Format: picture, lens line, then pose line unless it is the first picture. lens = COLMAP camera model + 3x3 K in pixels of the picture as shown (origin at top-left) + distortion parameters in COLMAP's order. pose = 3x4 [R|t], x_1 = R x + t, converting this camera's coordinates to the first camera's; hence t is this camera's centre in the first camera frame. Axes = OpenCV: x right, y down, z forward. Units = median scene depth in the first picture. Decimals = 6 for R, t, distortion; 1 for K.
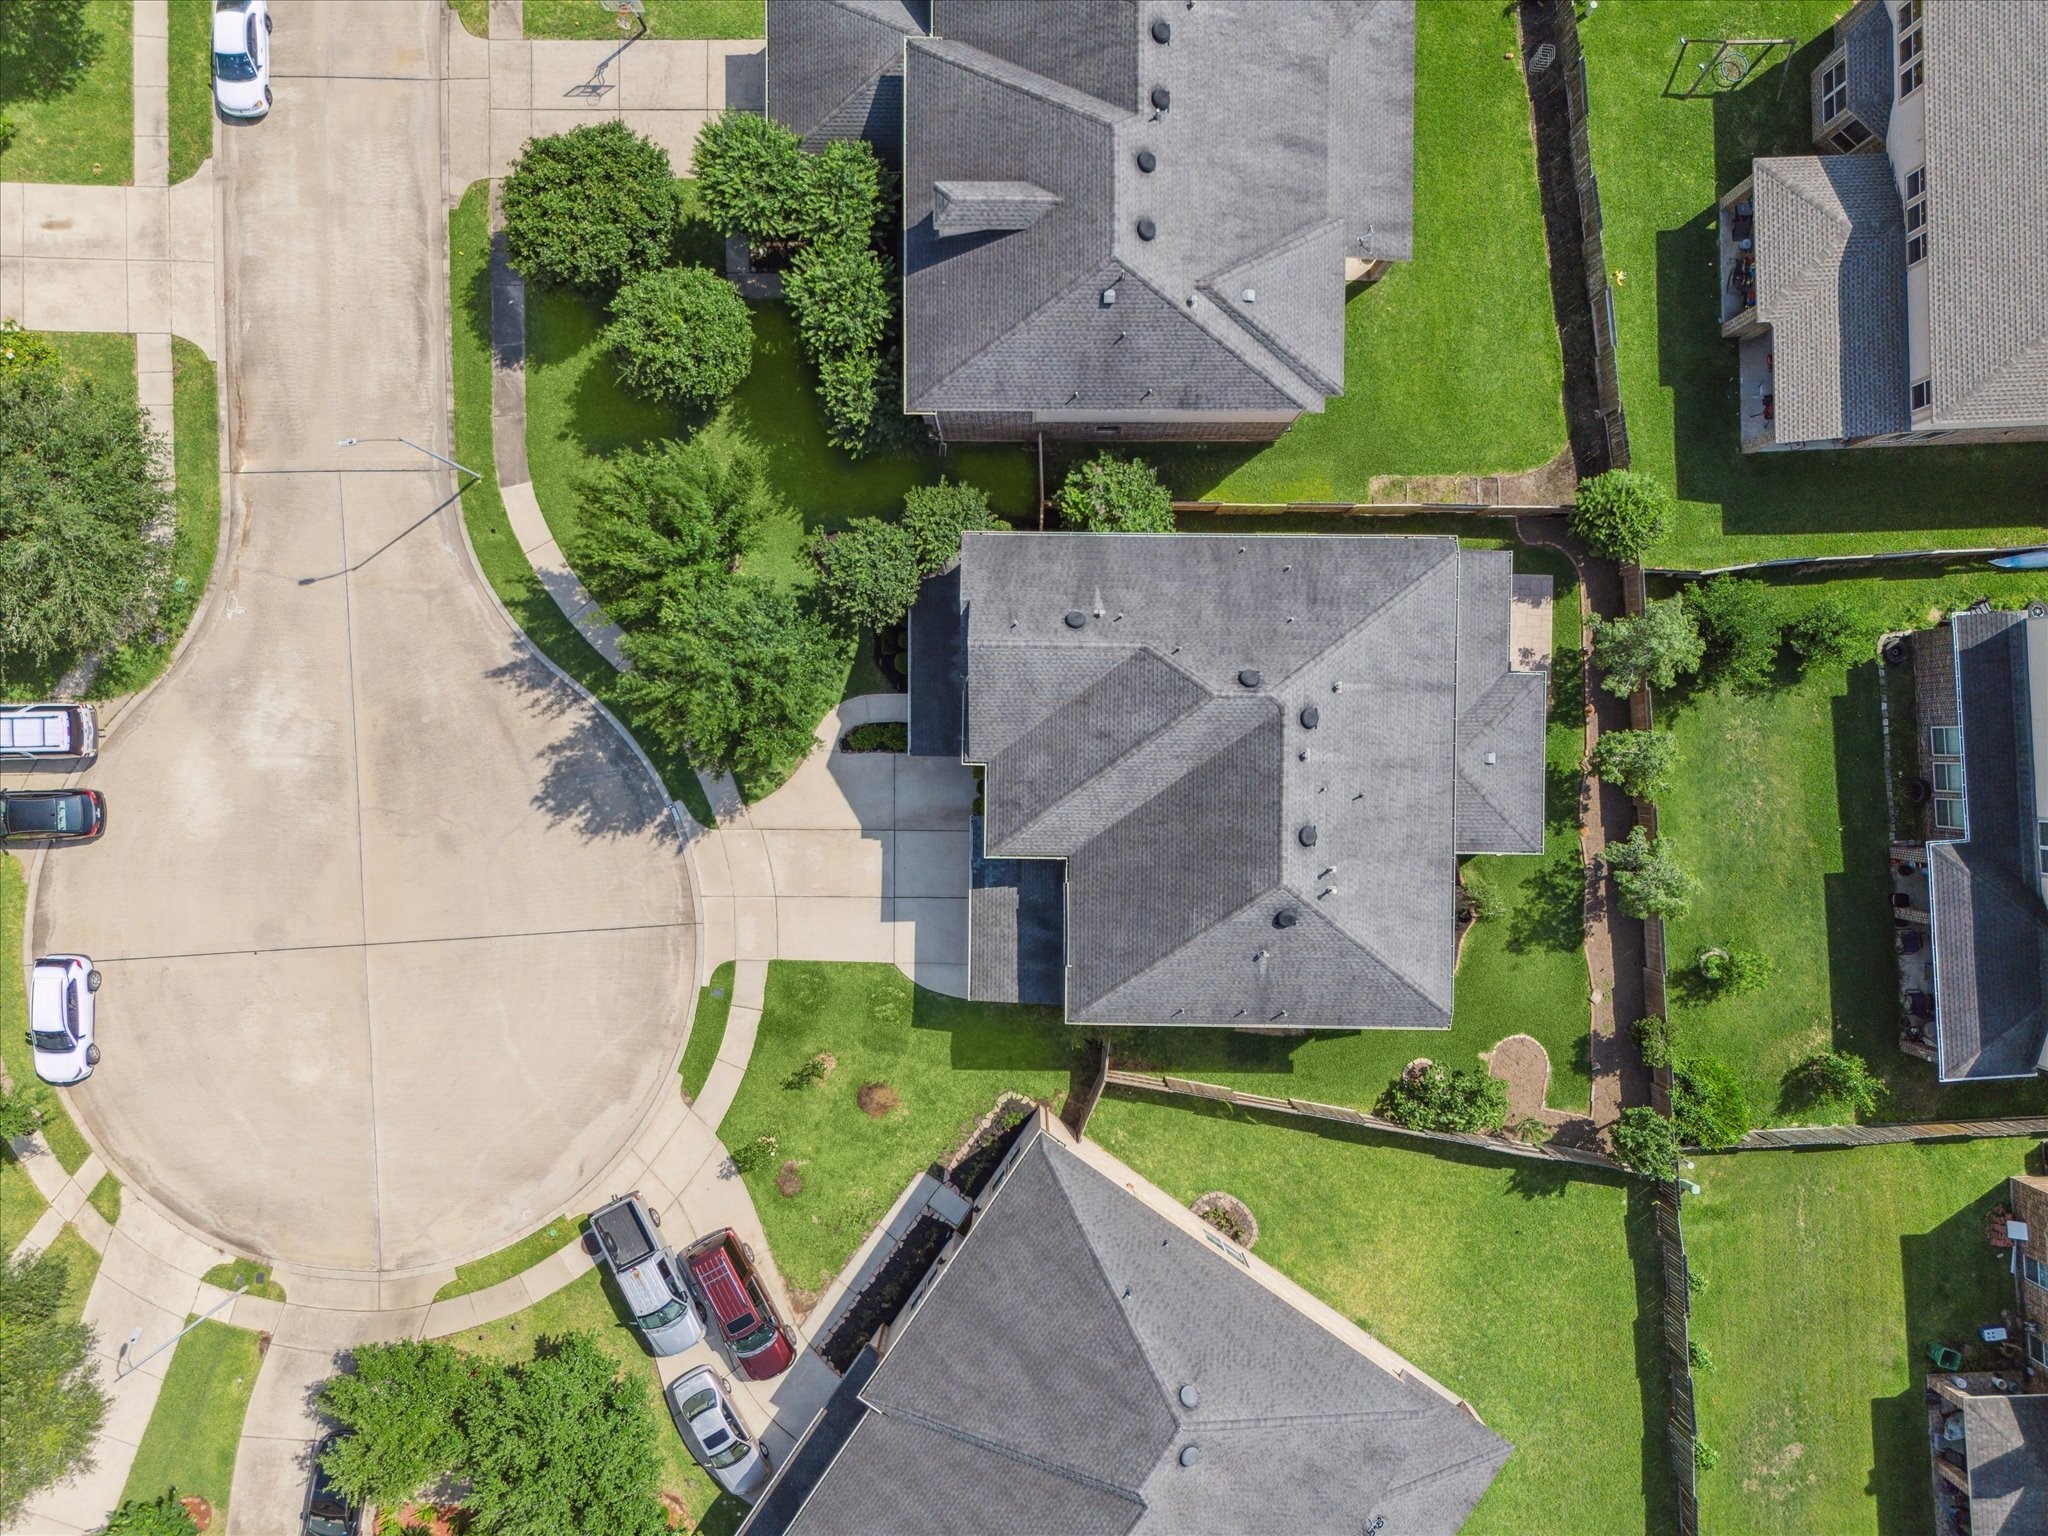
lens RADIAL K [[1649.9, 0, 1024.0], [0, 1649.9, 768.0], [0, 0, 1]] dist [0.002034, 0.000967]
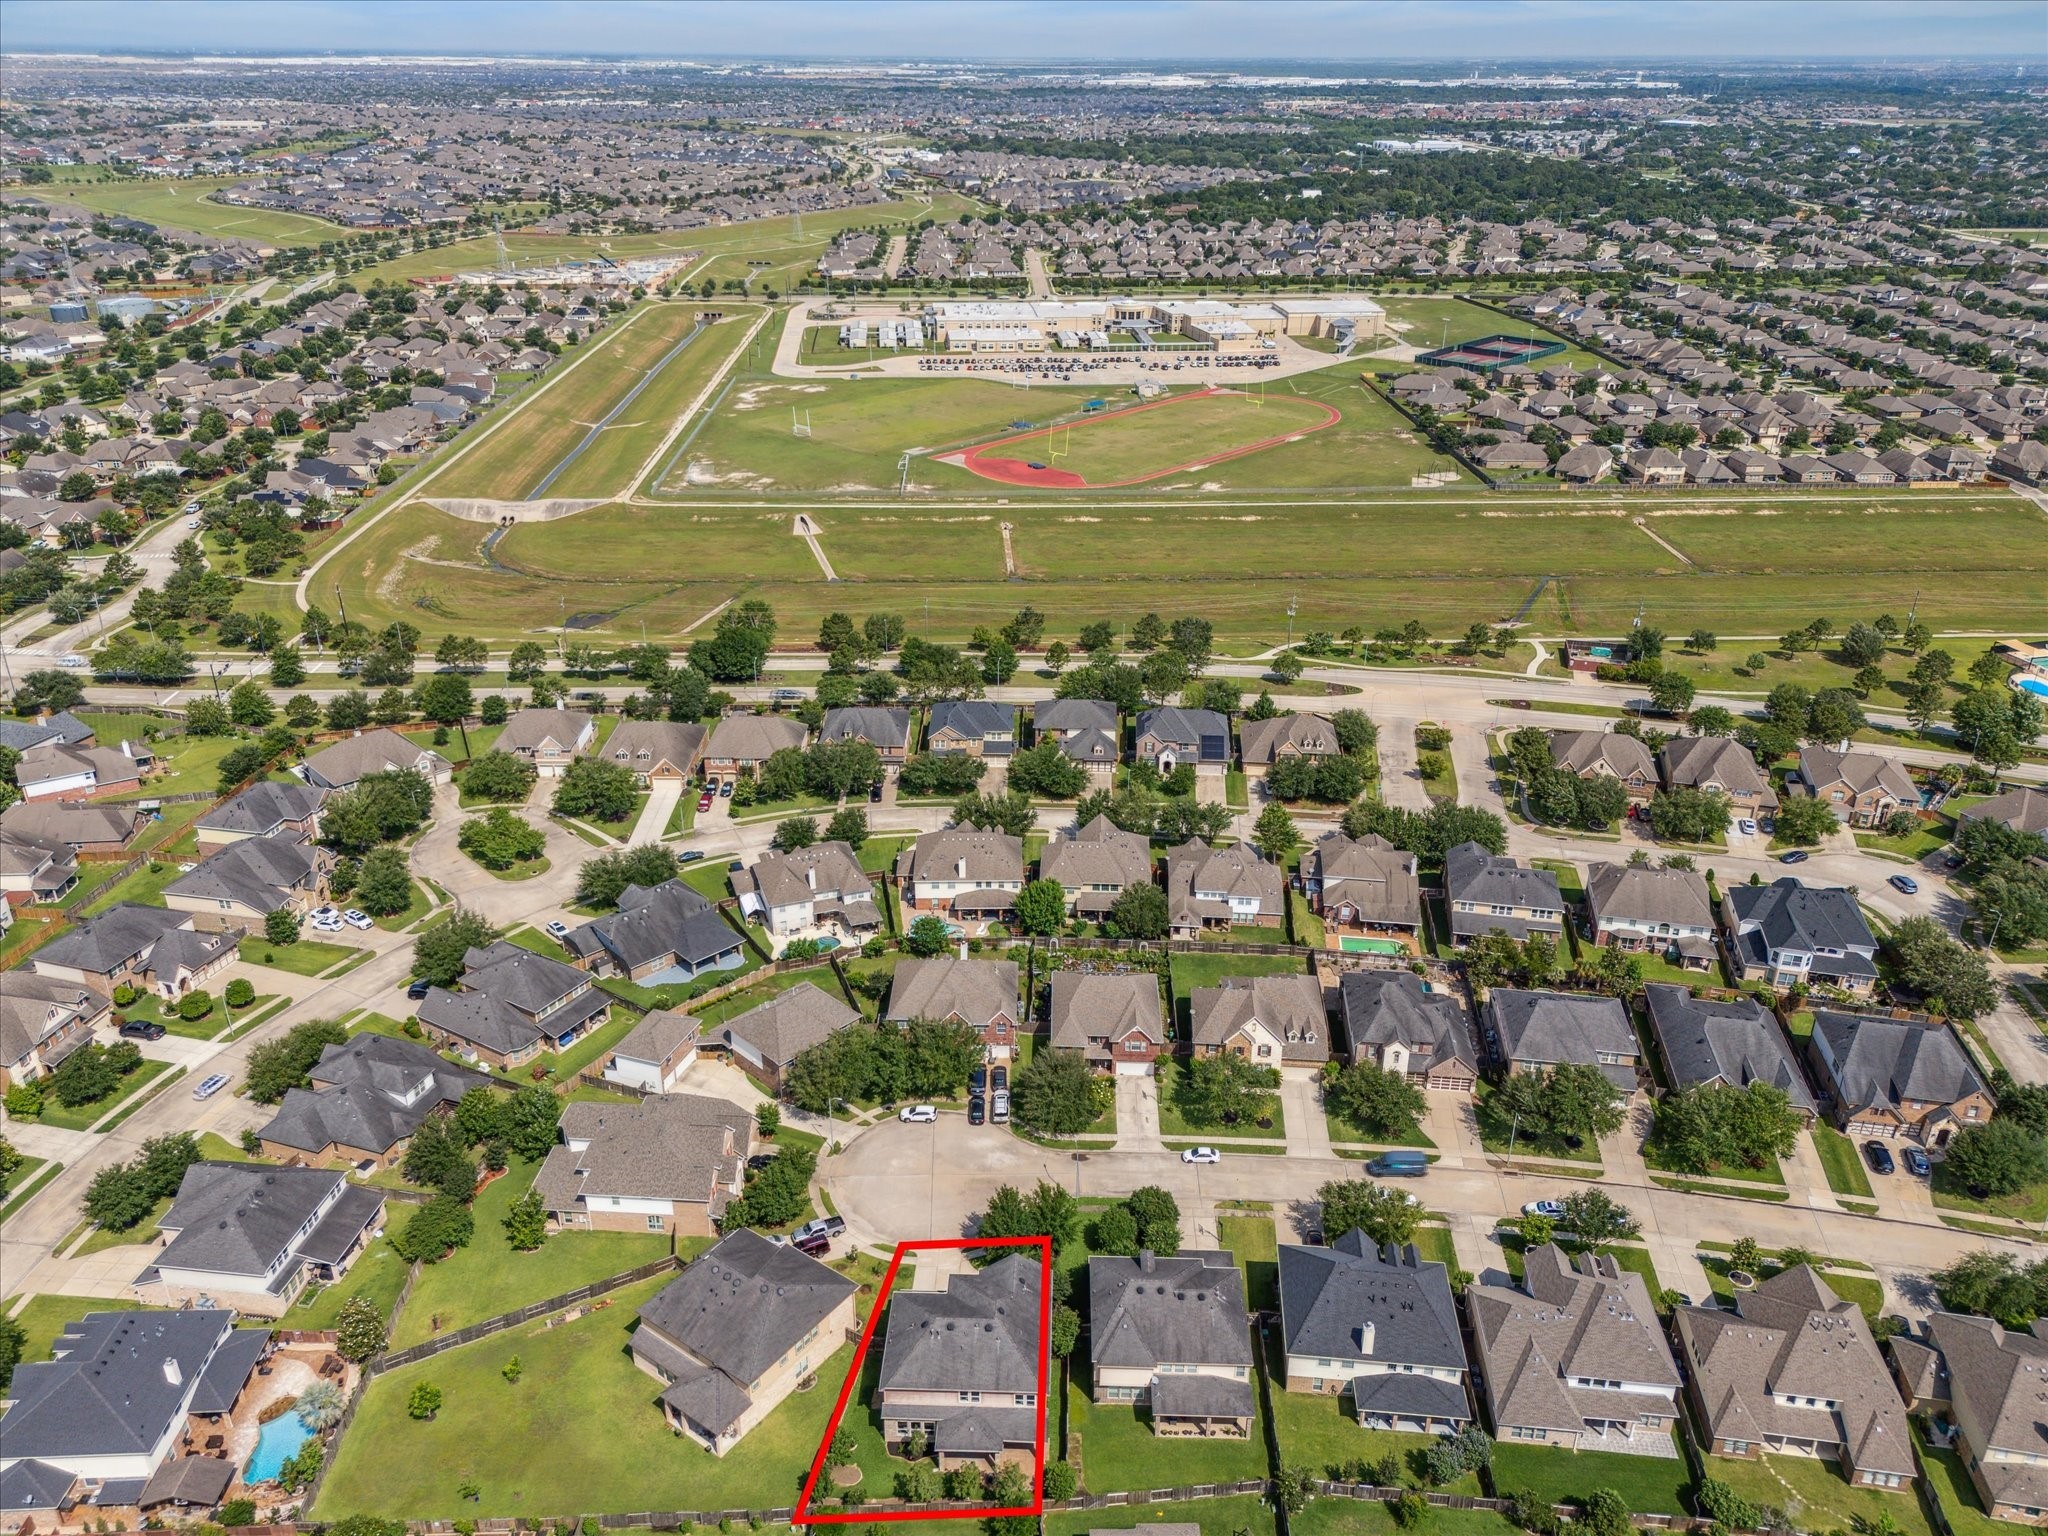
lens RADIAL K [[1649.9, 0, 1024.0], [0, 1649.9, 768.0], [0, 0, 1]] dist [0.002034, 0.000967]
pose [[-0.025684, 0.425965, -0.904375, 2.252295], [-0.999446, -0.030088, 0.014213, -0.097376], [-0.021157, 0.904239, 0.426502, -1.148980]]
